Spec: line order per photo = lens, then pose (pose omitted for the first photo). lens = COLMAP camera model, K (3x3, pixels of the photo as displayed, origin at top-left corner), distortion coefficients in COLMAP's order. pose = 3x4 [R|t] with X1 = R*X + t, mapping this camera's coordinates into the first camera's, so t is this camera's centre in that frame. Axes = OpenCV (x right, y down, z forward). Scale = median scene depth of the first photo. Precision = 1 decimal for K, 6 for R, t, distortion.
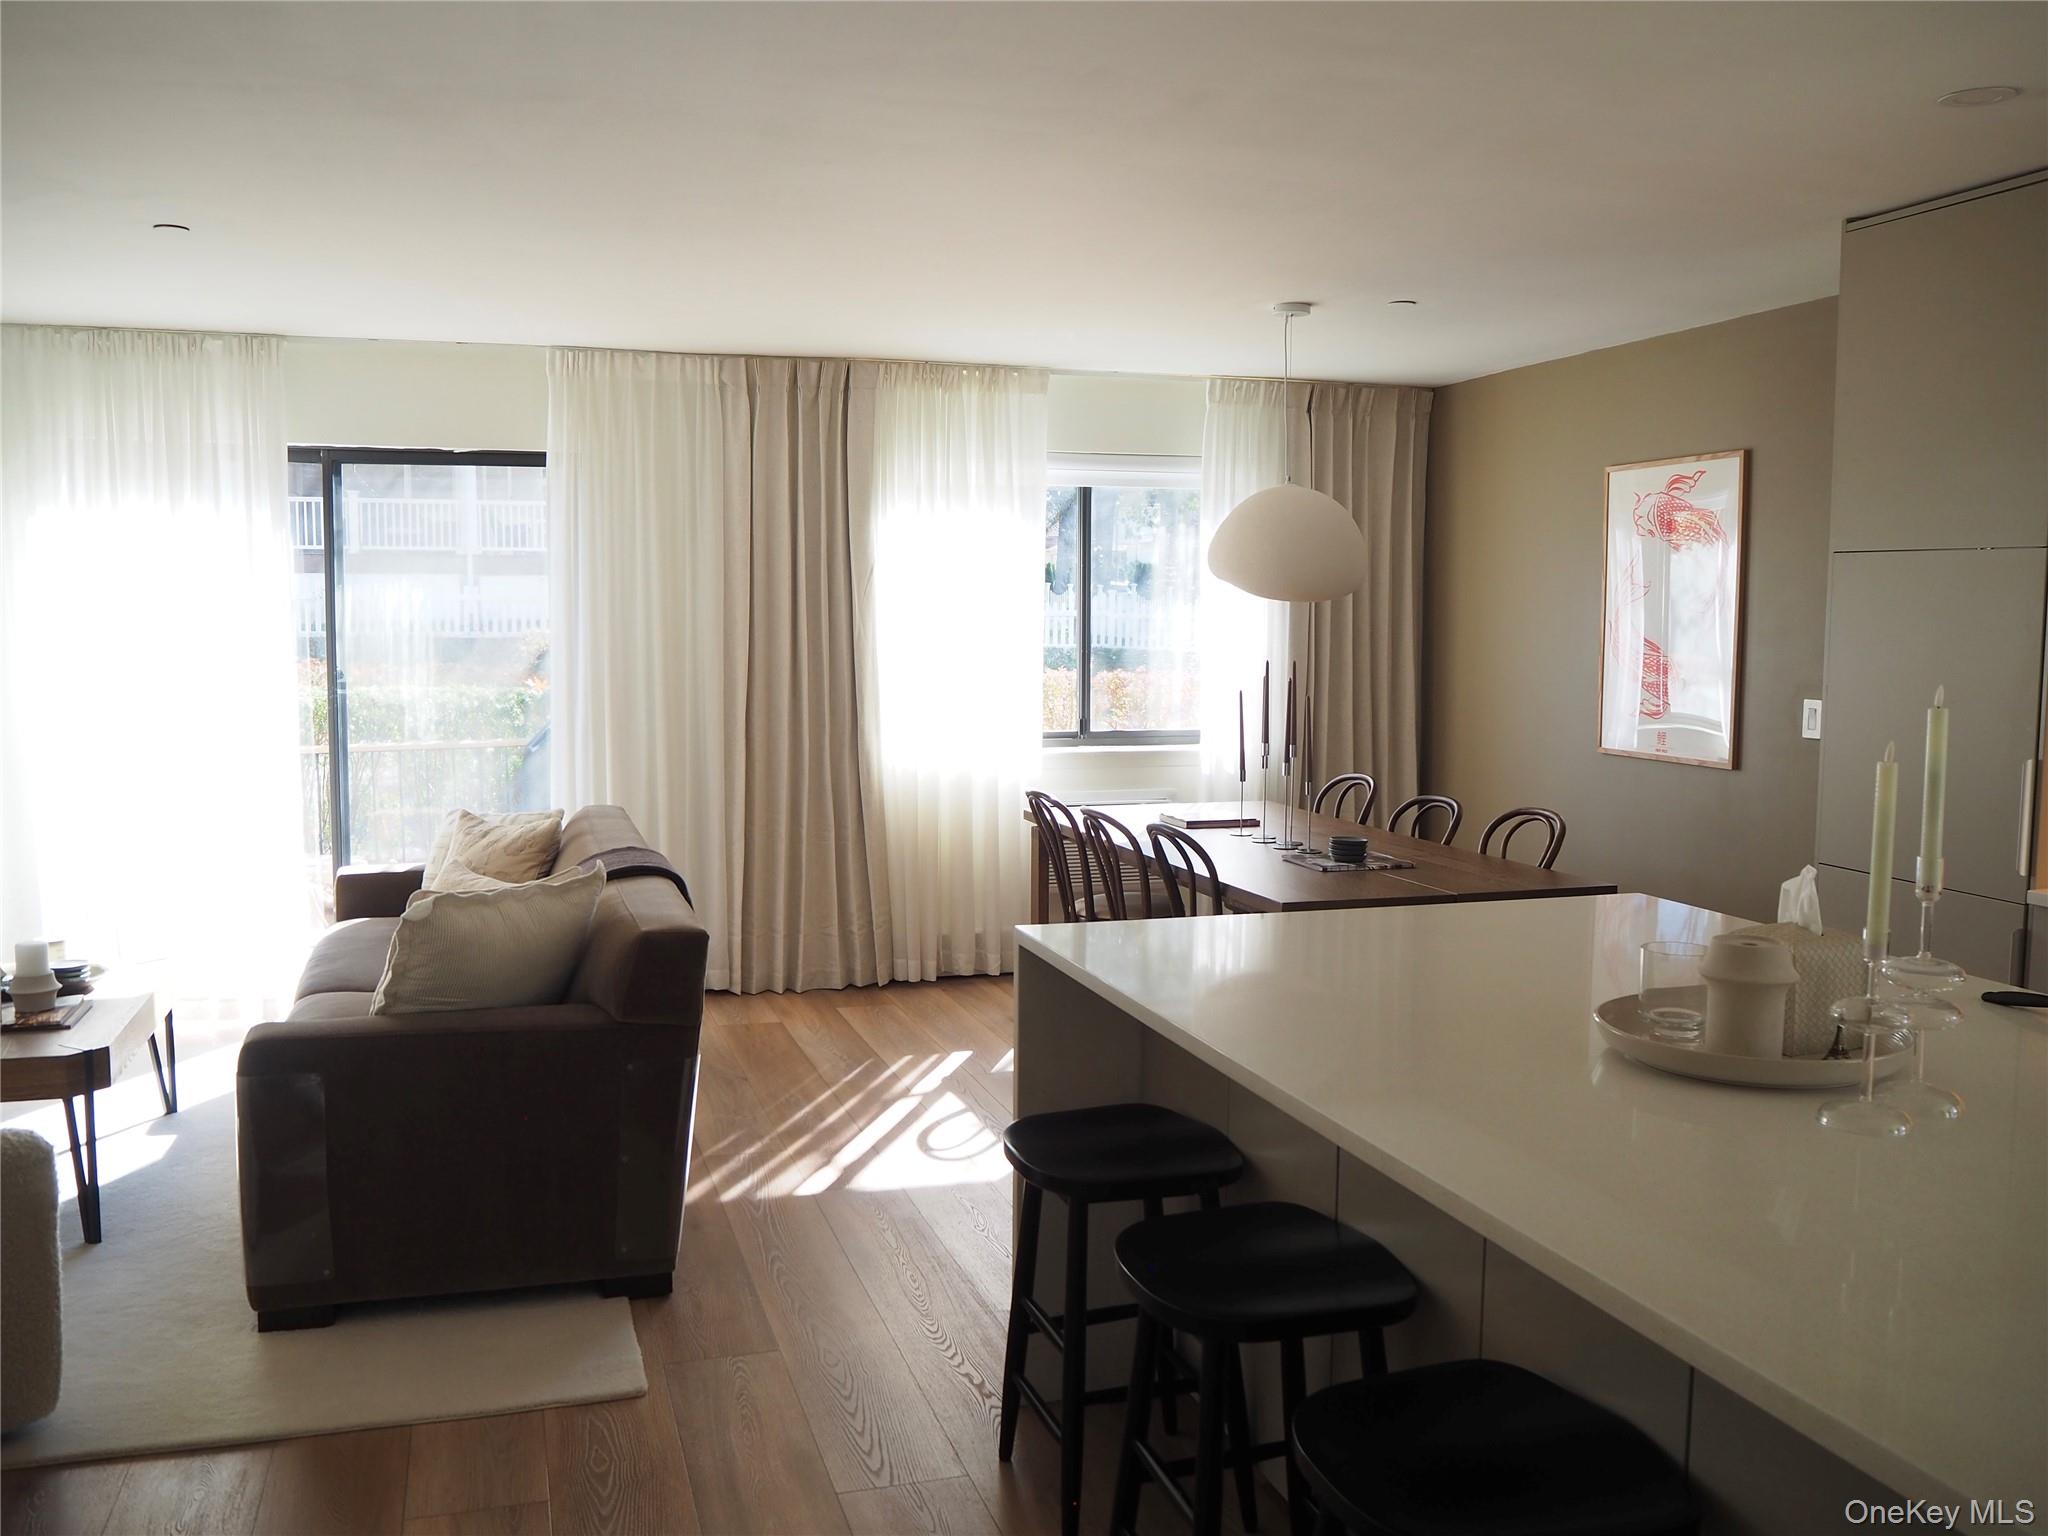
lens RADIAL K [[1715.2, 0, 1031.1], [0, 1715.2, 765.1], [0, 0, 1]] dist [-0.049884, 0.021587]
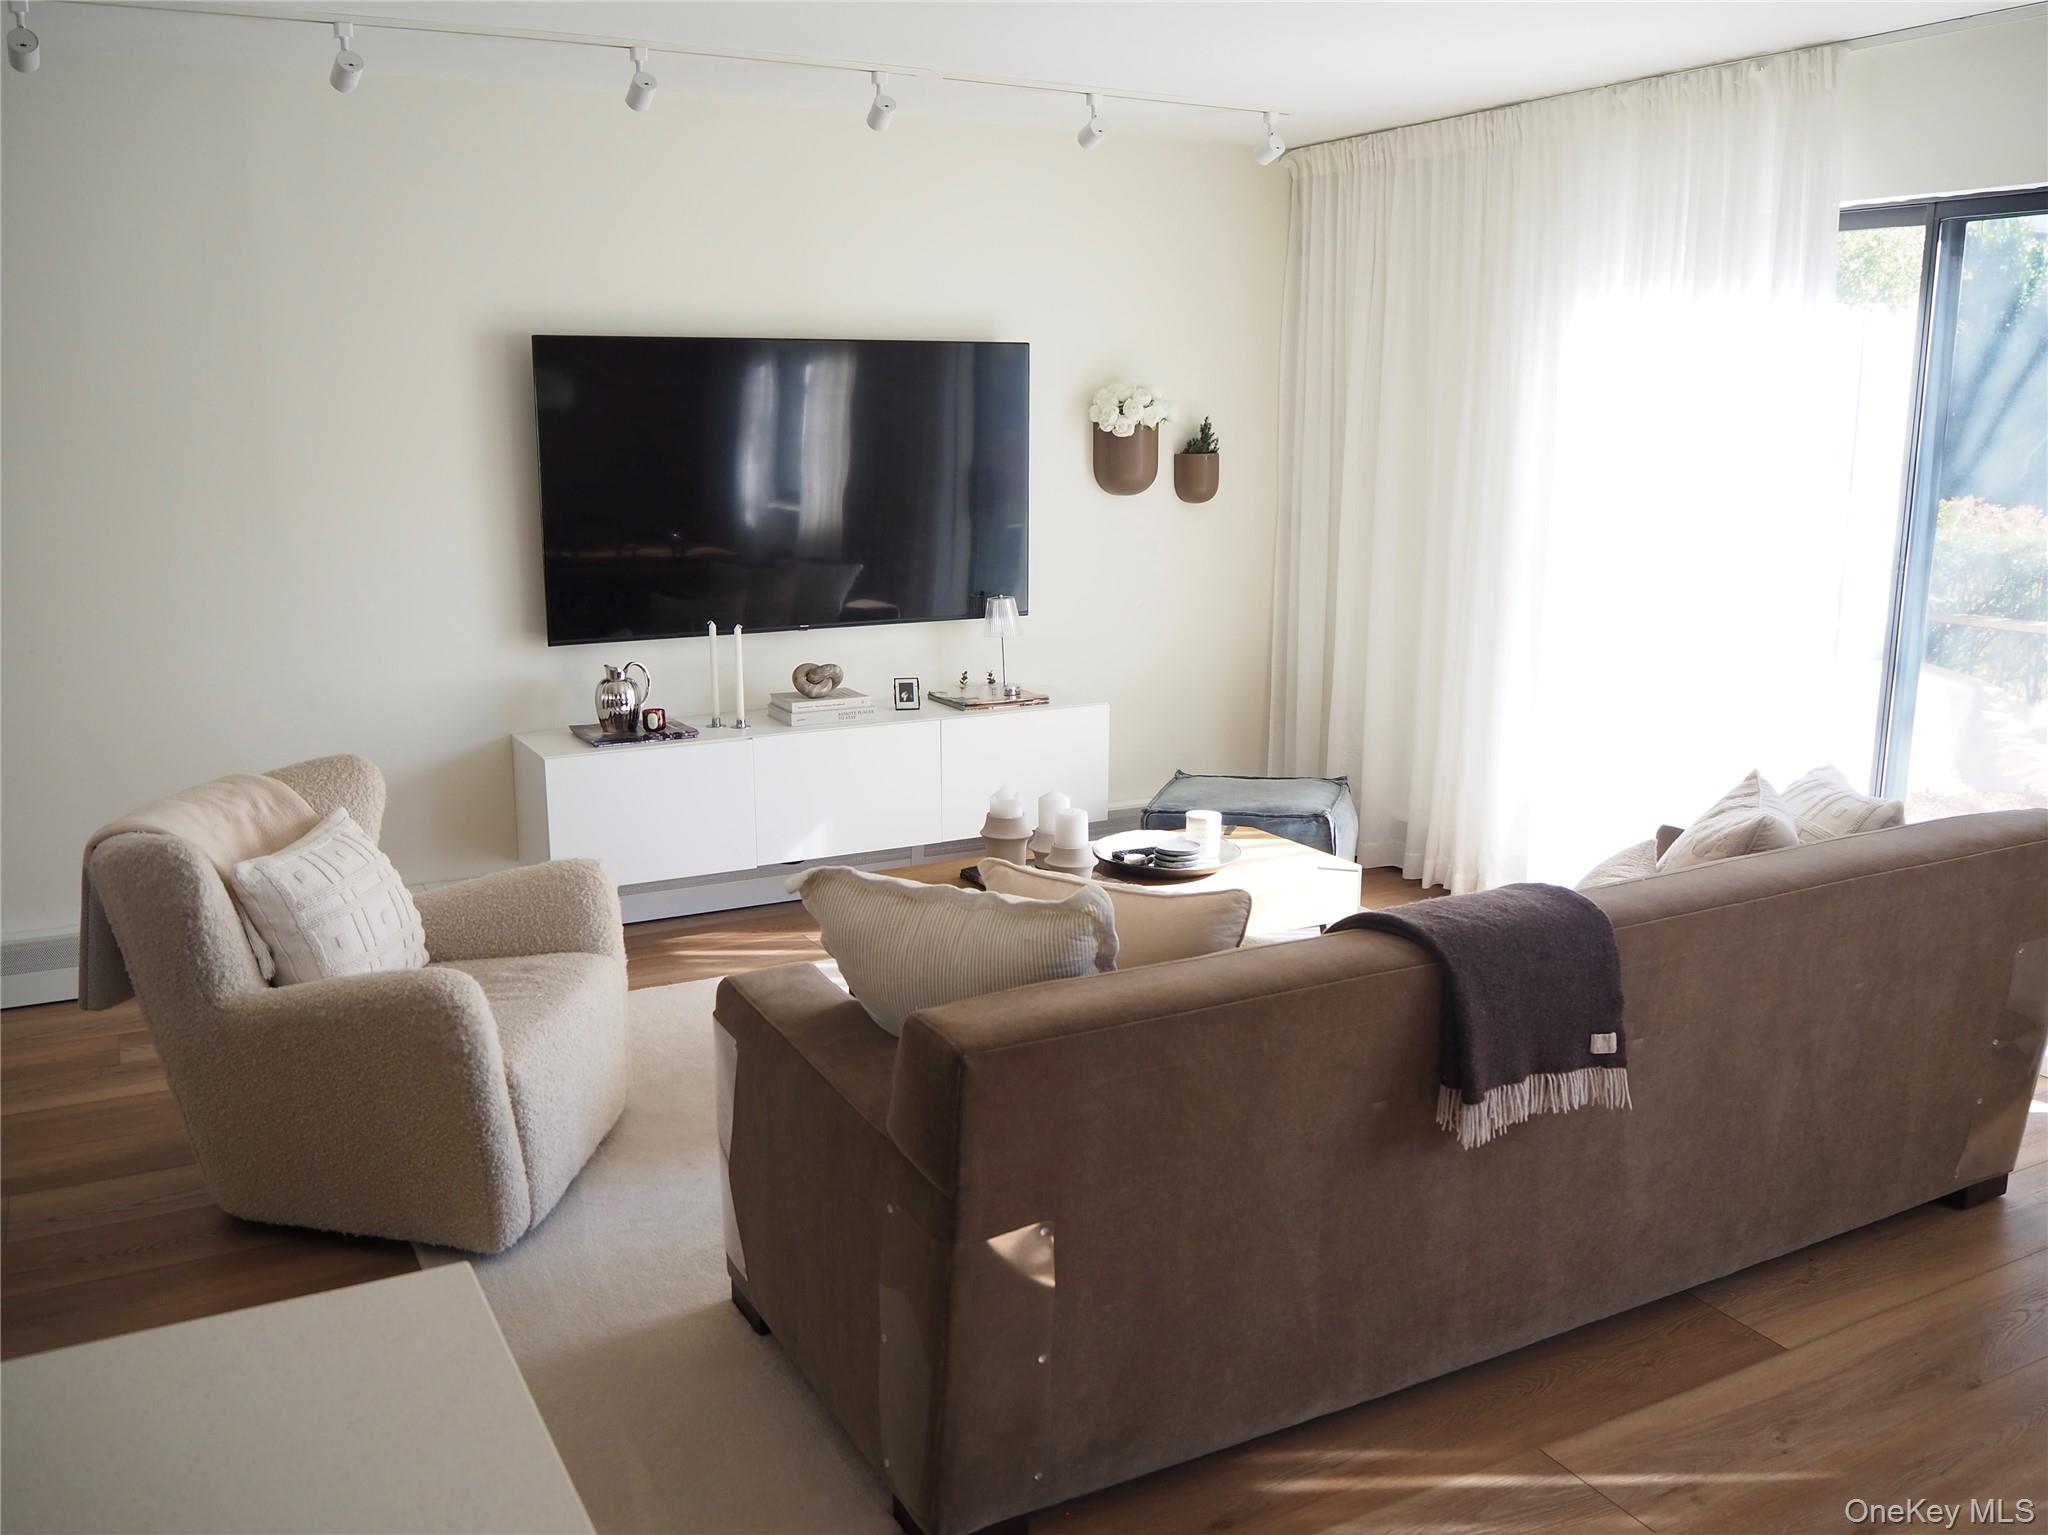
lens RADIAL K [[1772.7, 0, 1024.2], [0, 1772.7, 749.0], [0, 0, 1]] dist [-0.021194, -0.005127]
pose [[0.191340, 0.187108, -0.963525, 0.218339], [-0.088673, 0.980943, 0.172882, -0.061279], [0.977510, 0.052359, 0.204285, 0.510638]]
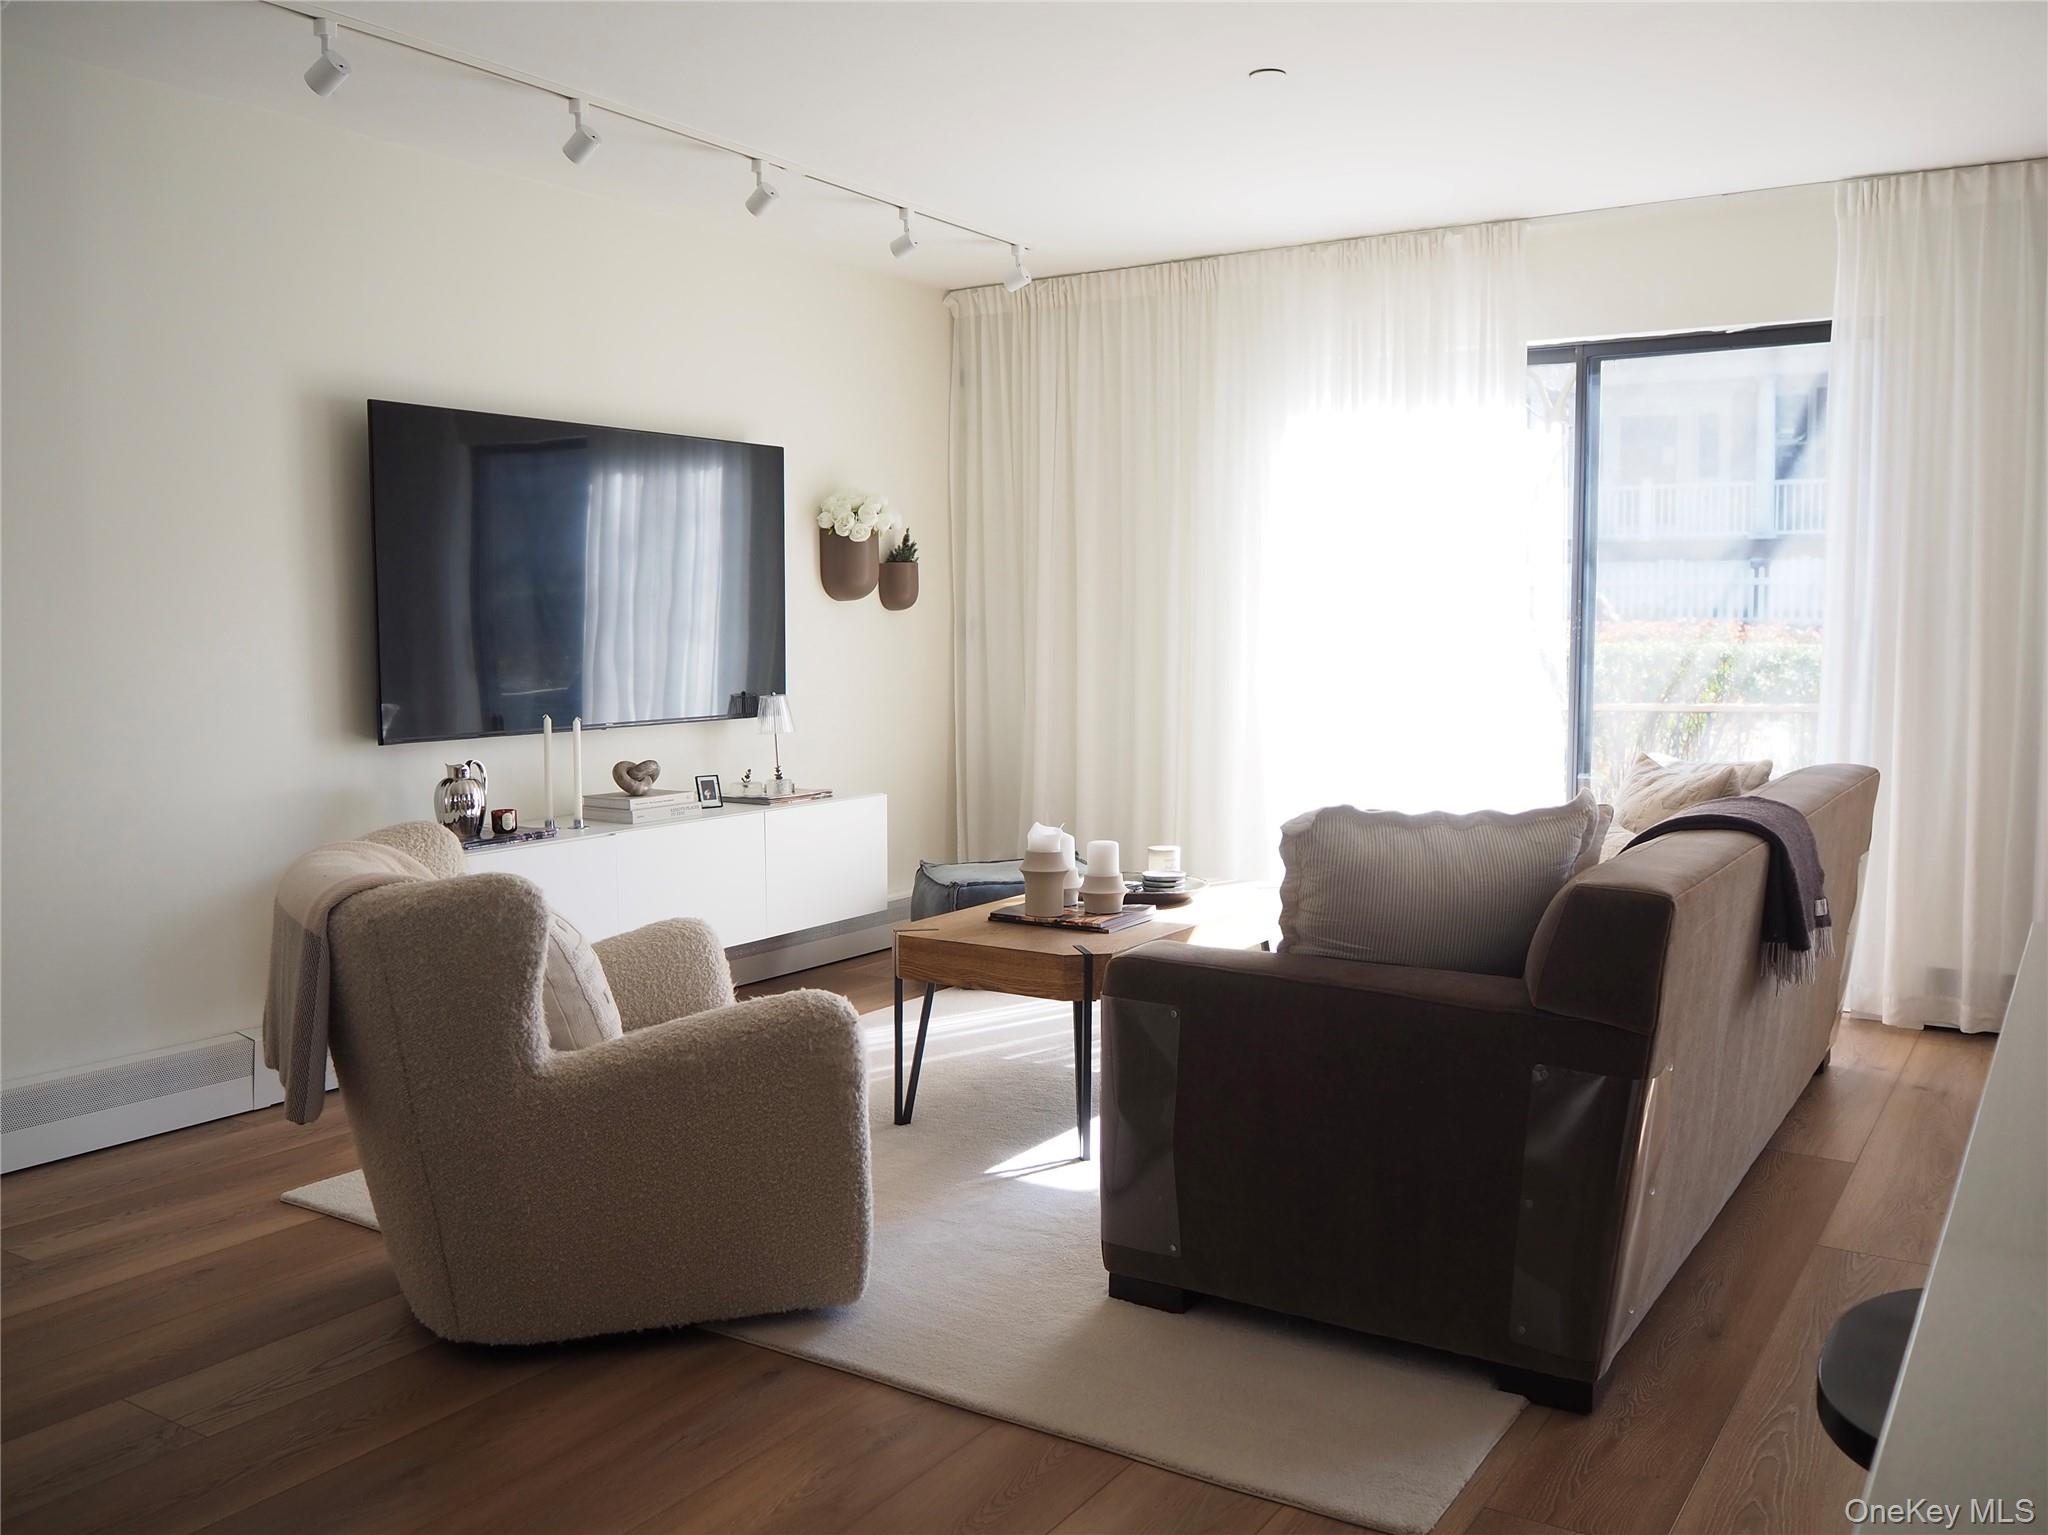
lens RADIAL K [[1745.9, 0, 1025.7], [0, 1745.9, 747.9], [0, 0, 1]] dist [-0.049359, 0.012193]
pose [[0.637620, 0.050663, -0.768683, 0.097156], [-0.062138, 0.997966, 0.014232, 0.026067], [0.767841, 0.038690, 0.639472, 0.213350]]
